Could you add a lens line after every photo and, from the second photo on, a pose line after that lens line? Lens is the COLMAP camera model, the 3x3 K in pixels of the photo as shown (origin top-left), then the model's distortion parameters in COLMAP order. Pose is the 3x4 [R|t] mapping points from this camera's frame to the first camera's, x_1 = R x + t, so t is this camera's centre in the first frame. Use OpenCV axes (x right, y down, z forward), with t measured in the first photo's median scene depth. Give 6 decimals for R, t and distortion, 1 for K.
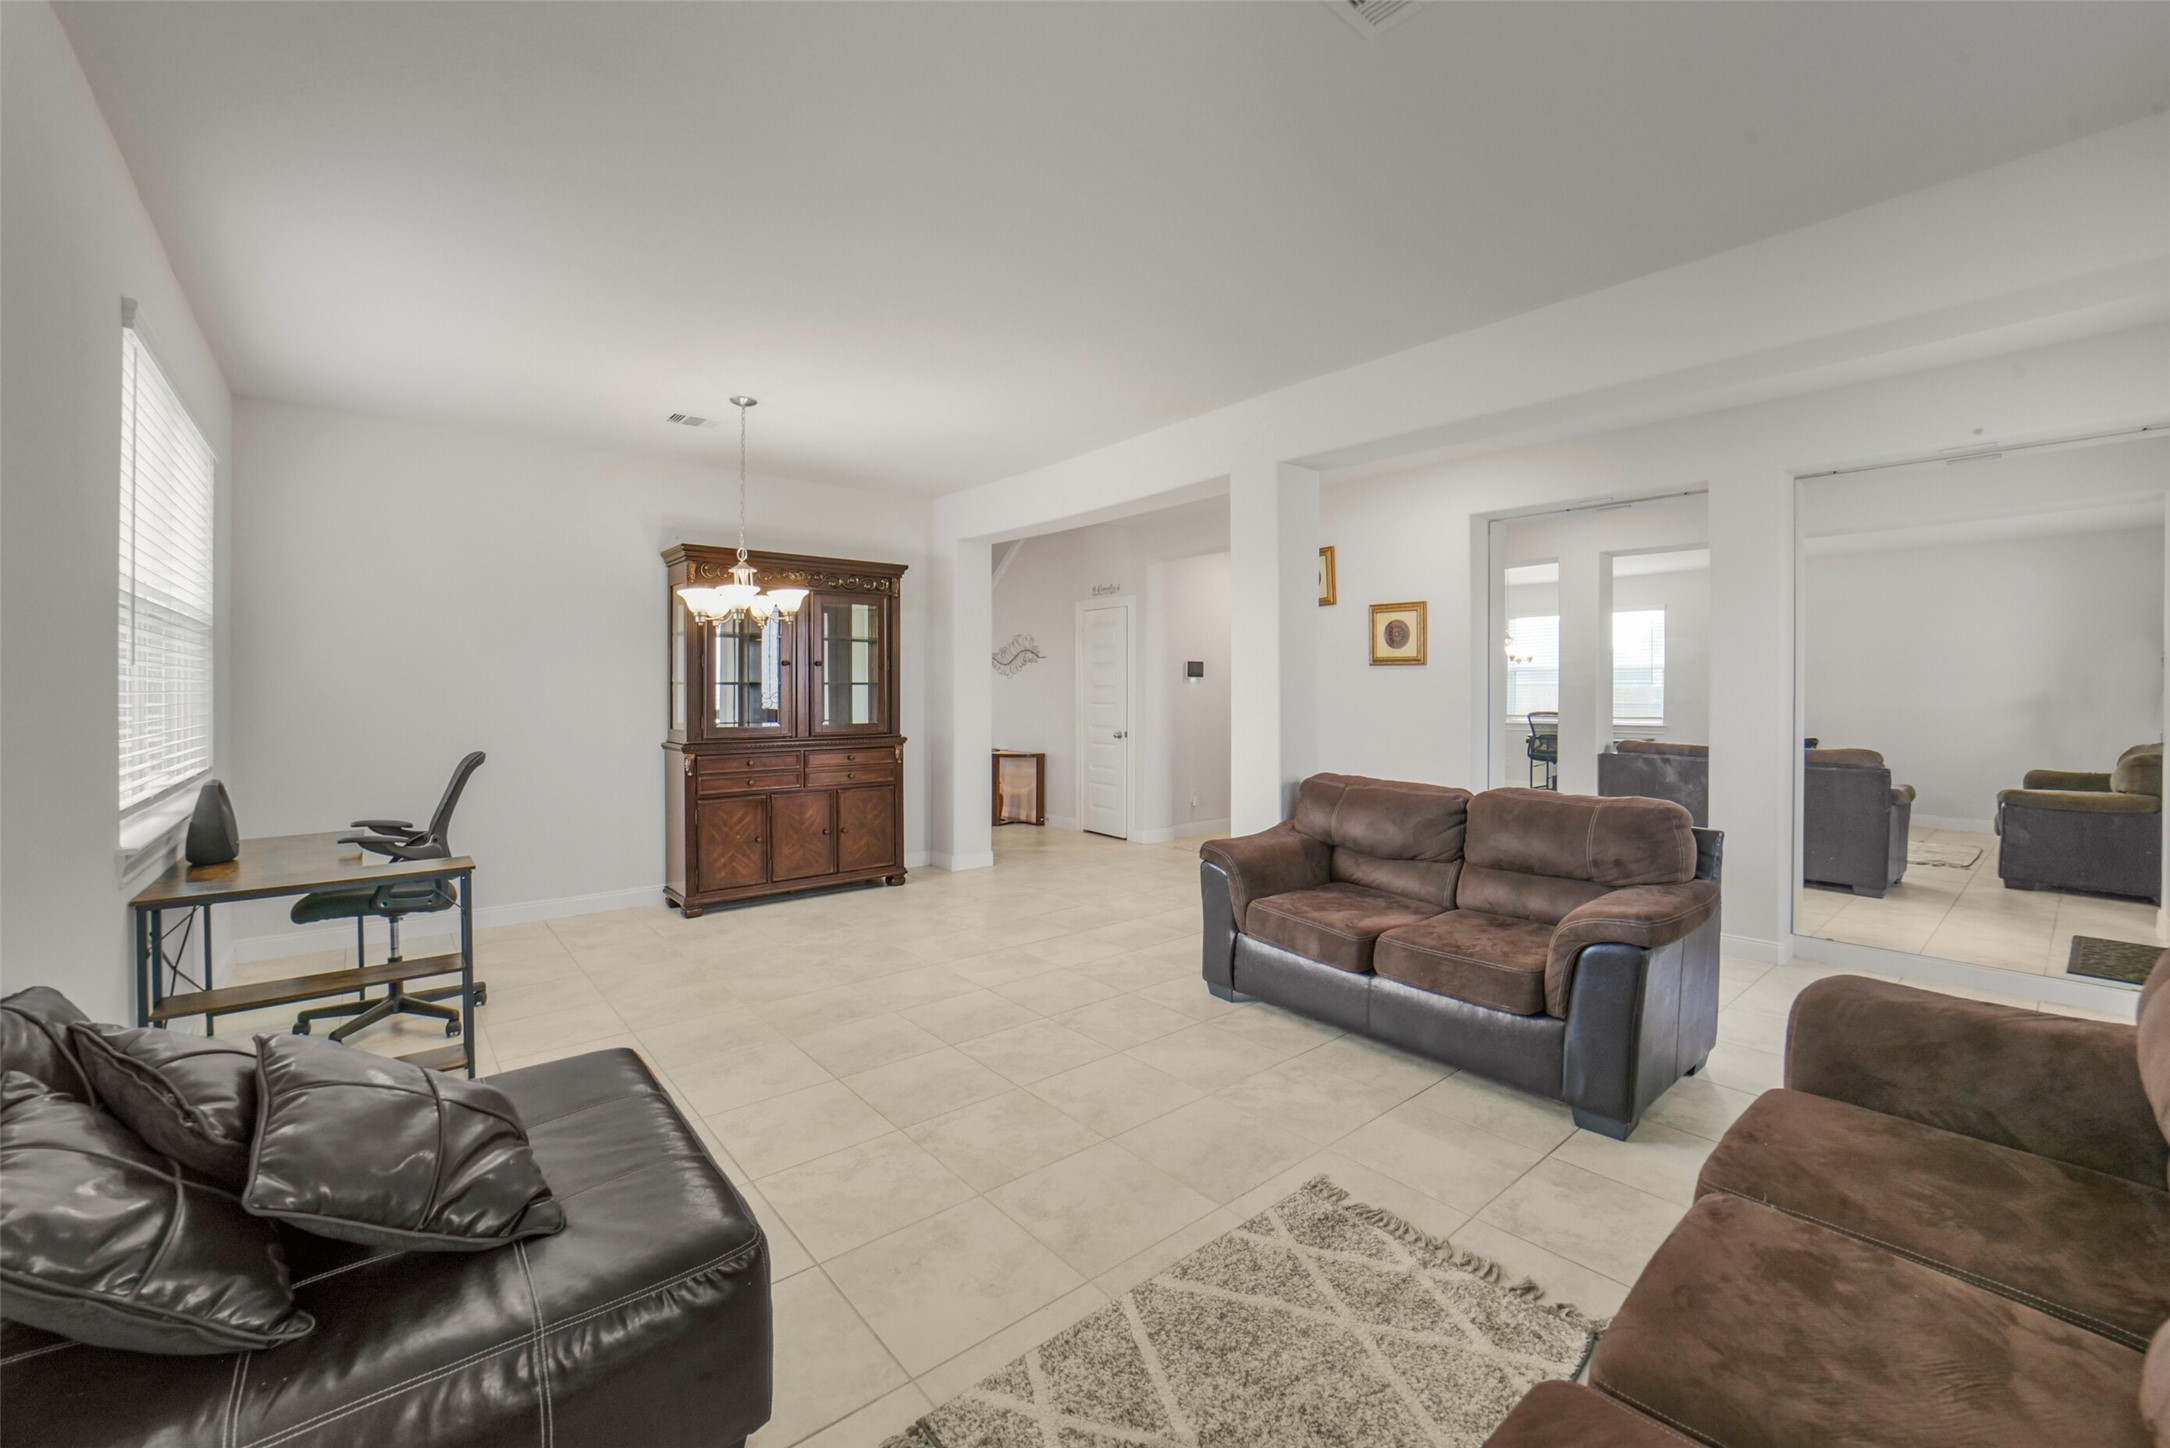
lens RADIAL K [[896.5, 0, 1099.3], [0, 896.5, 694.1], [0, 0, 1]] dist [-0.025238, -0.000032]
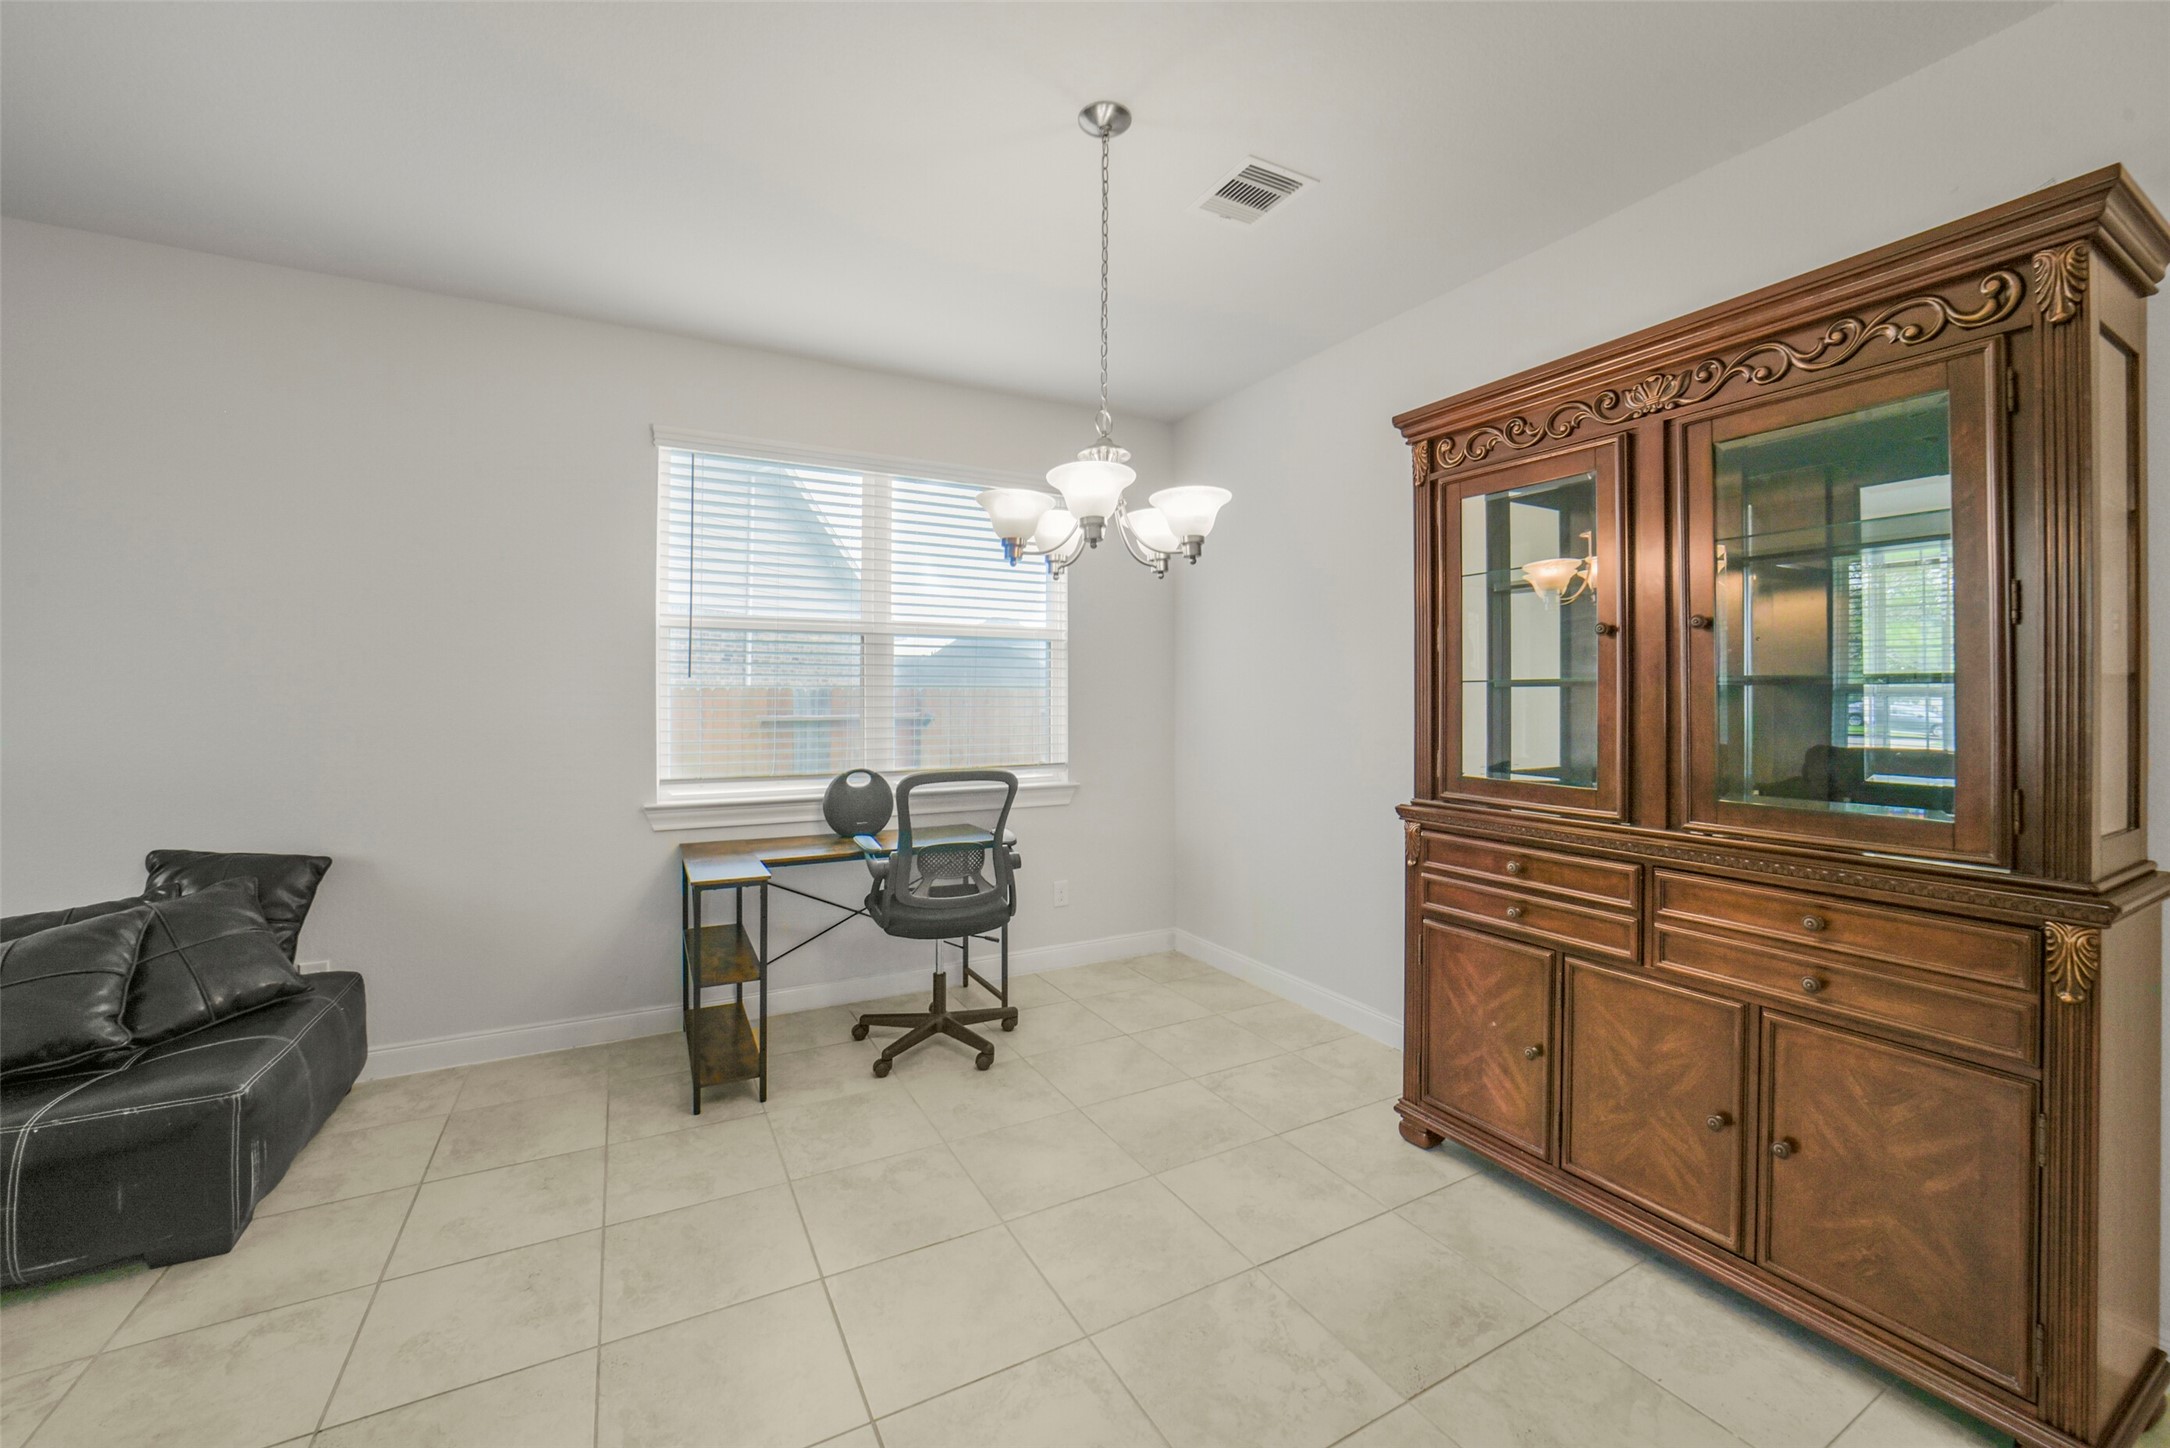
lens RADIAL K [[869.8, 0, 1097.7], [0, 869.8, 702.0], [0, 0, 1]] dist [-0.033795, 0.008307]
pose [[-0.197625, 0.010274, -0.980224, 0.061797], [-0.003571, 0.999931, 0.011201, -0.007981], [0.980271, 0.005714, -0.197575, 0.919386]]
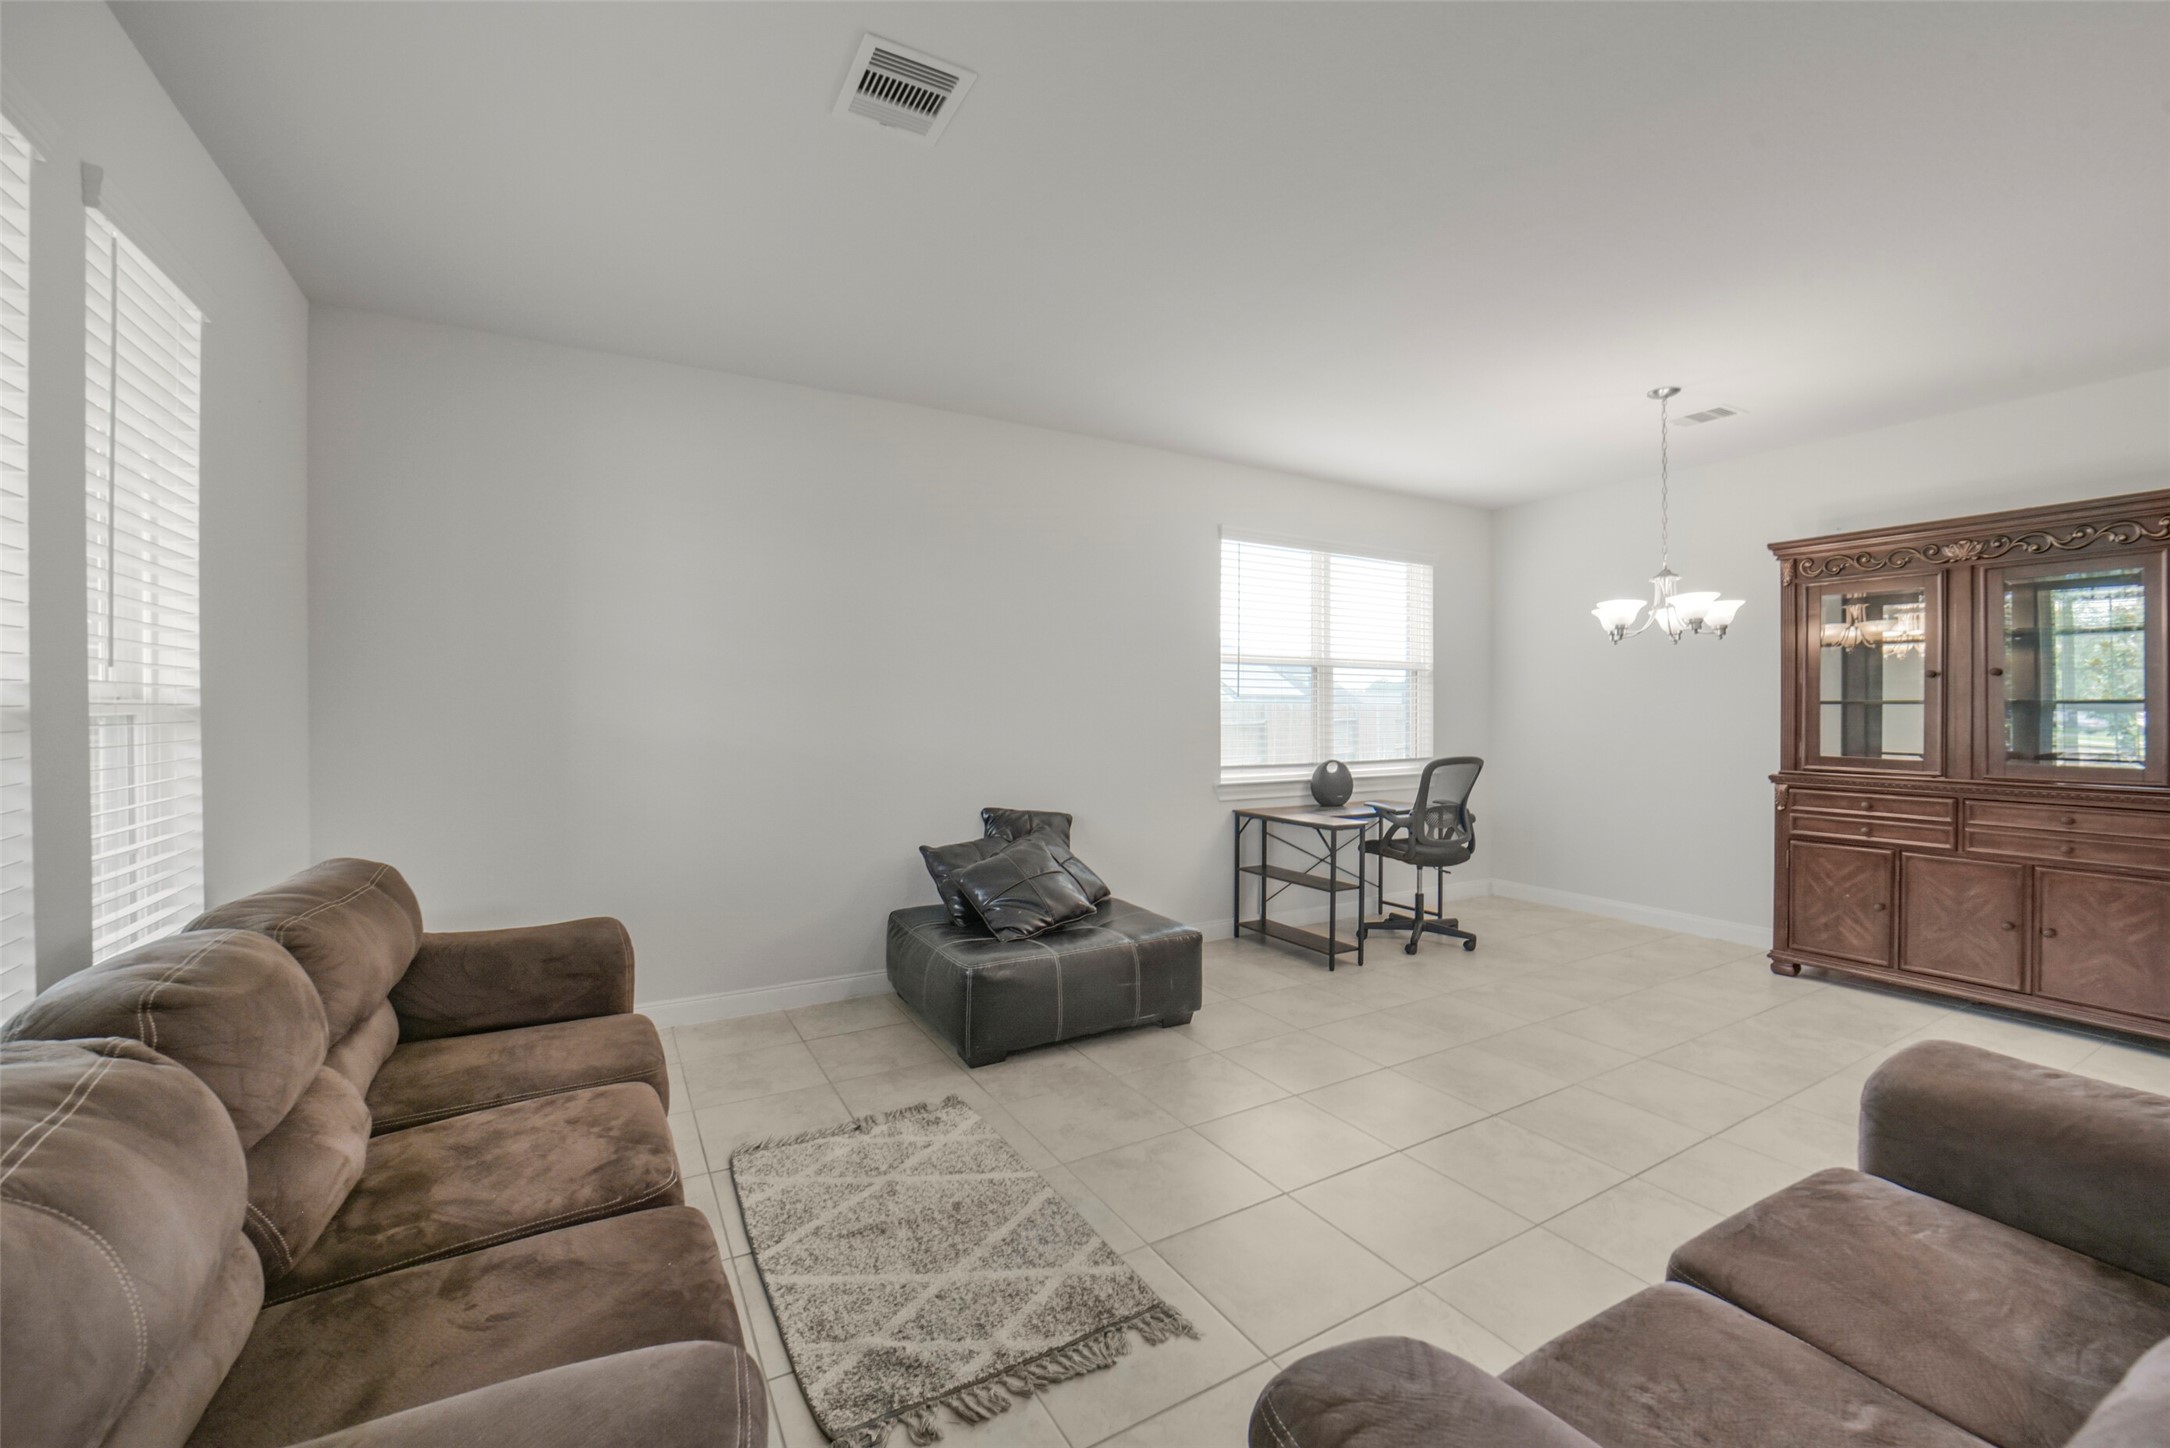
lens RADIAL K [[863.9, 0, 1094.9], [0, 863.9, 720.2], [0, 0, 1]] dist [-0.041374, 0.008438]
pose [[-0.181868, 0.010262, -0.983269, 0.466549], [-0.006873, 0.999908, 0.011707, -0.001408], [0.983299, 0.008887, -0.181781, 0.491121]]
